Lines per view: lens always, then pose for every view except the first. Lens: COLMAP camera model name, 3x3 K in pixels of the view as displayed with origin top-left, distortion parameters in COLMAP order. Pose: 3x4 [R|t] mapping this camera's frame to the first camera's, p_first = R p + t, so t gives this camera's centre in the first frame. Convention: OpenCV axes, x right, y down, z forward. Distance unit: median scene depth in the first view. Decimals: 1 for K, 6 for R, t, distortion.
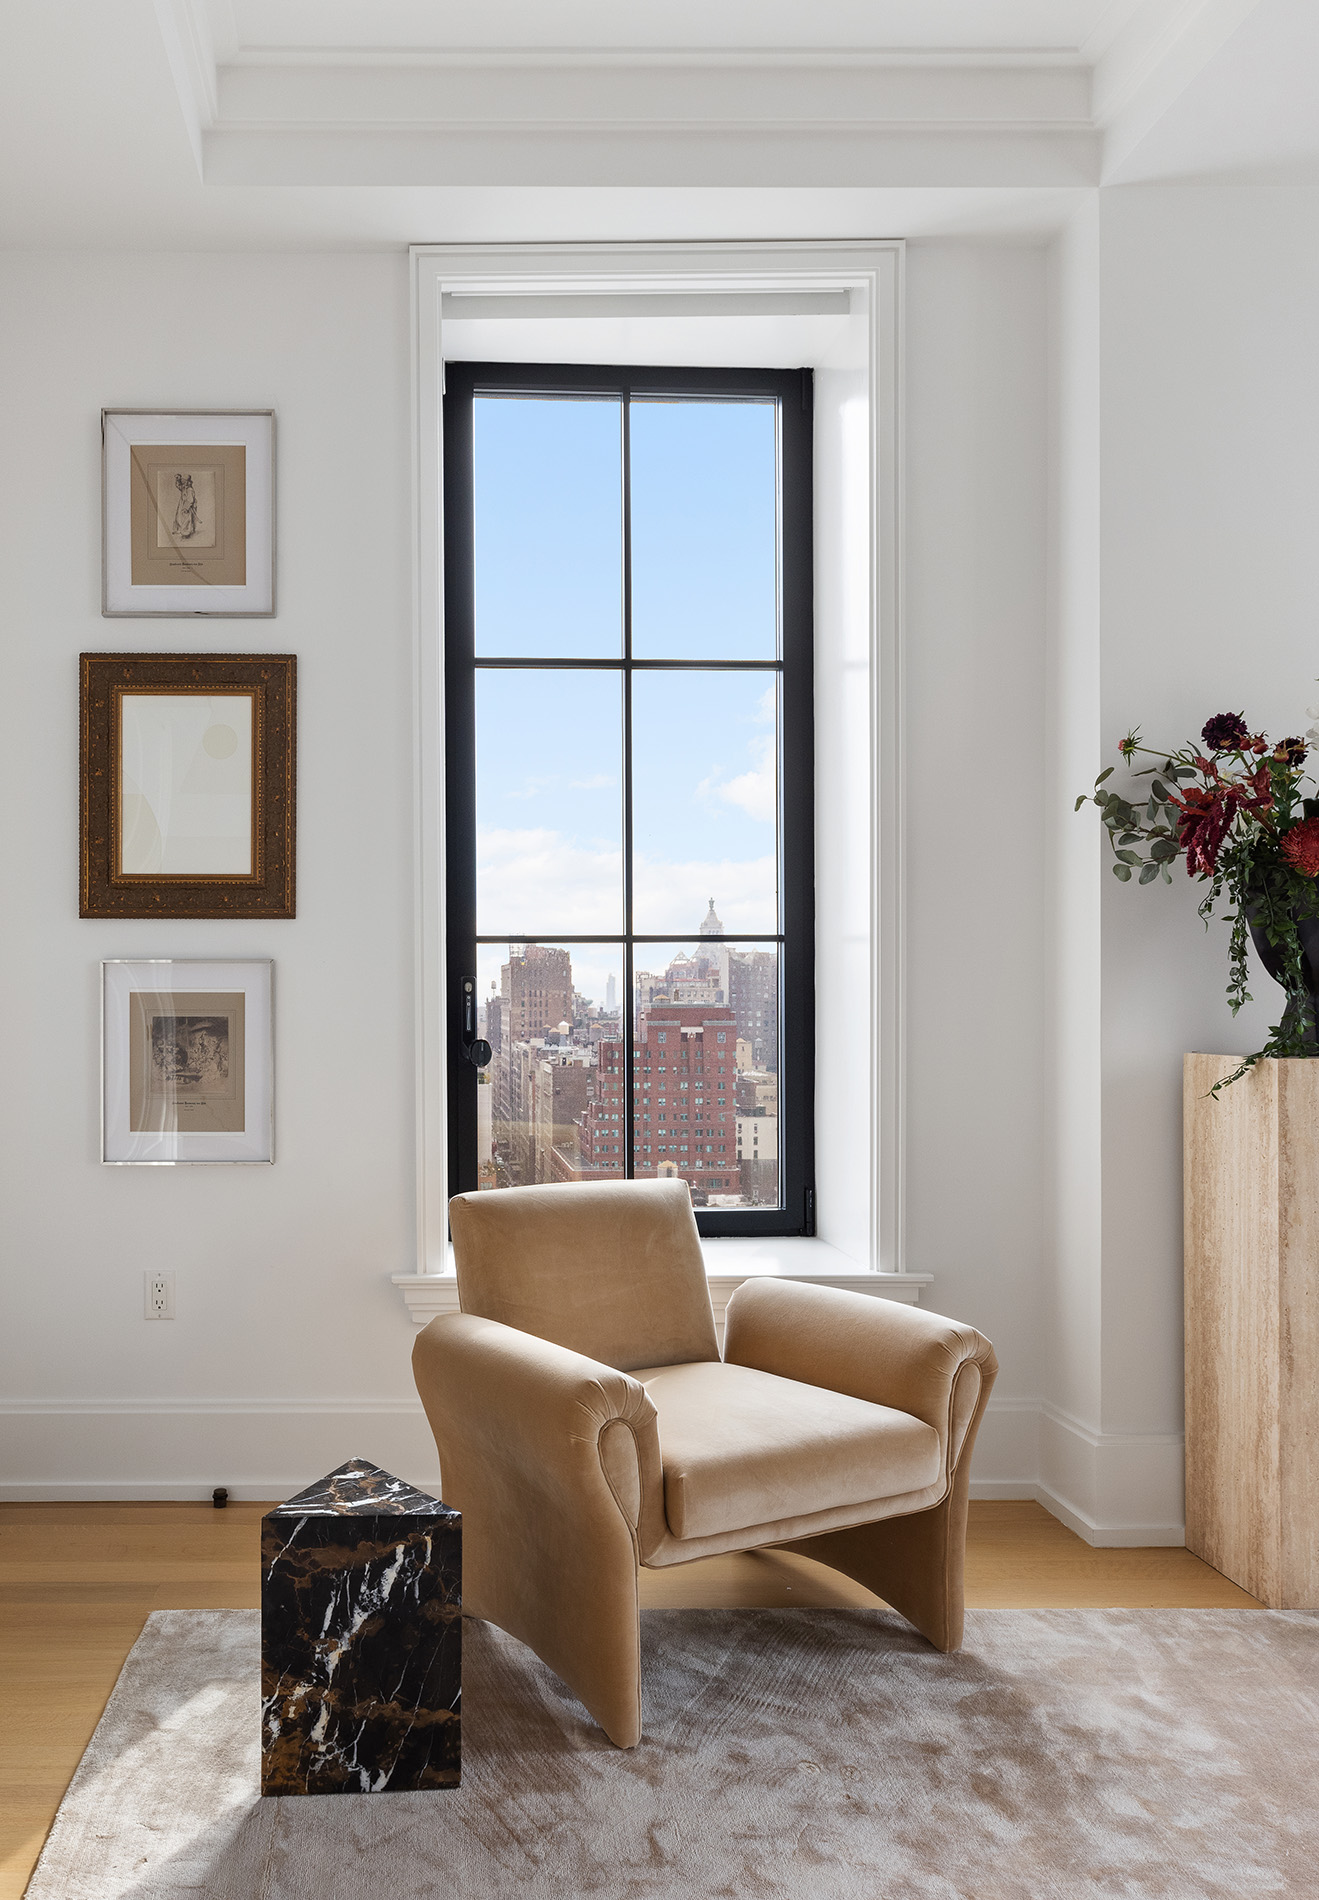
lens RADIAL K [[1228.5, 0, 659.6], [0, 1228.5, 1016.0], [0, 0, 1]] dist [-0.003515, -0.000268]
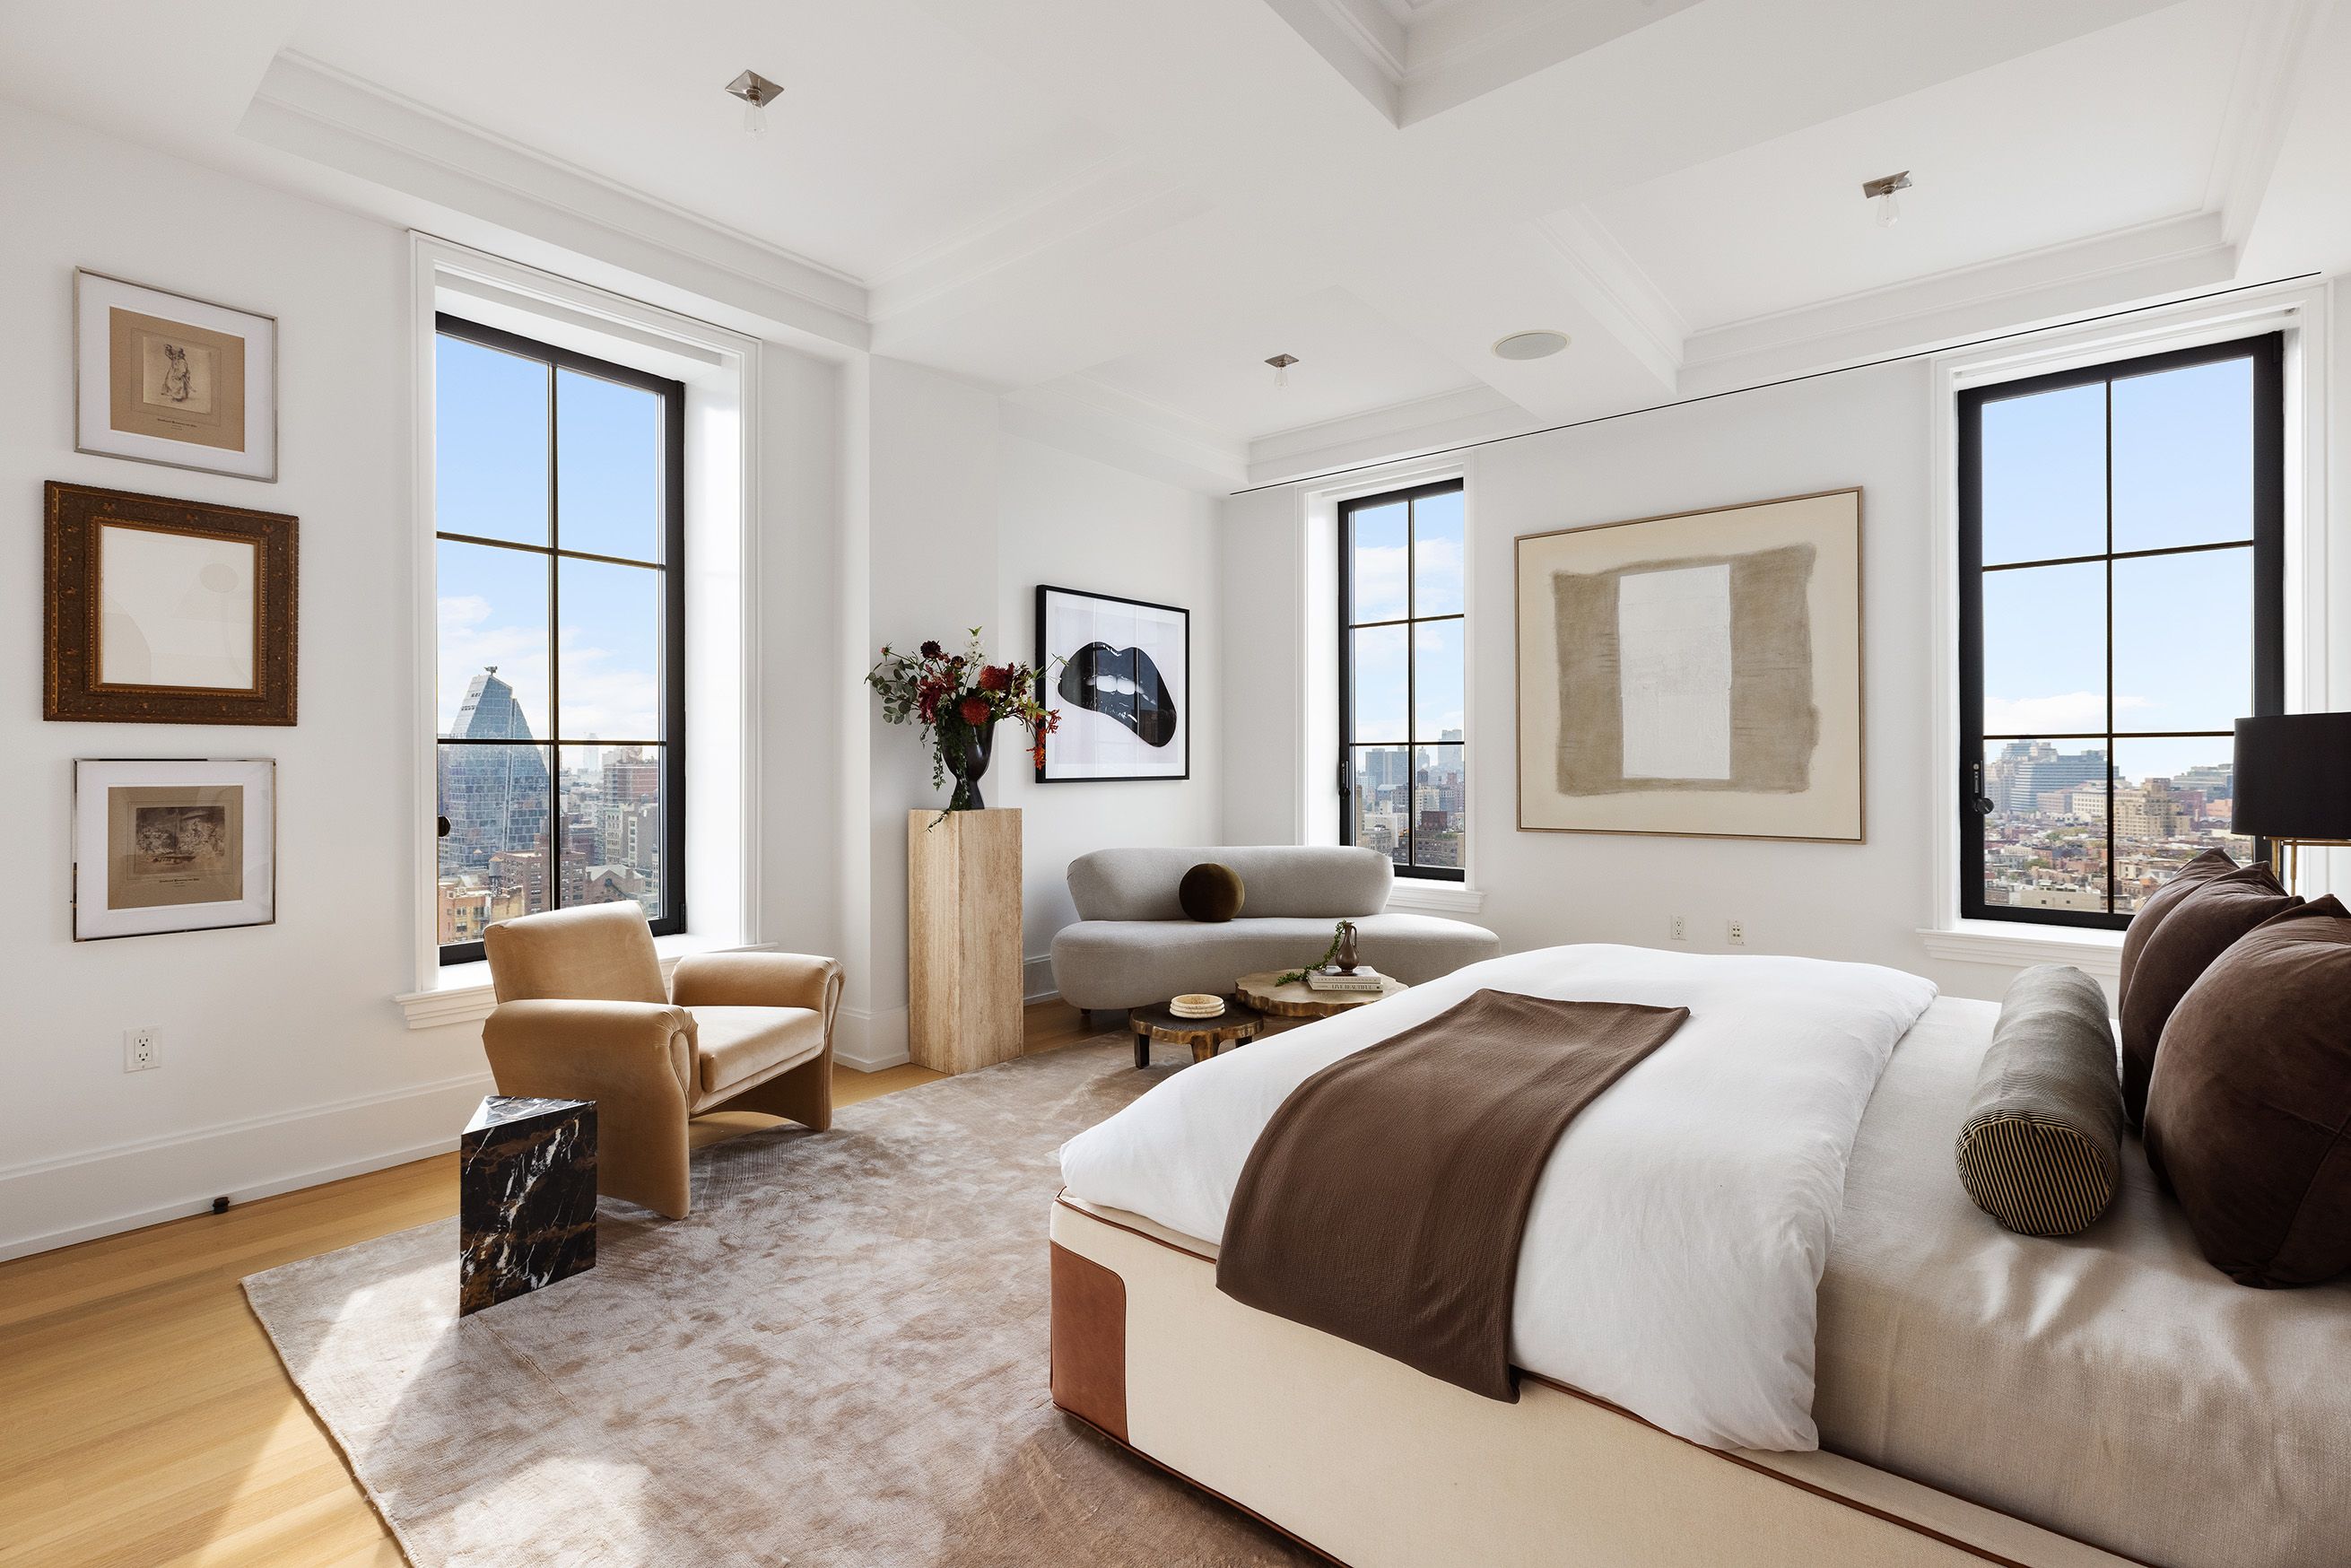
lens RADIAL K [[1059.3, 0, 1176.8], [0, 1059.3, 760.8], [0, 0, 1]] dist [0.000553, 0.000035]
pose [[0.648215, 0.000782, 0.761457, -0.637758], [0.003184, 0.999988, -0.003738, -0.043653], [-0.761451, 0.004848, 0.648205, -0.460796]]
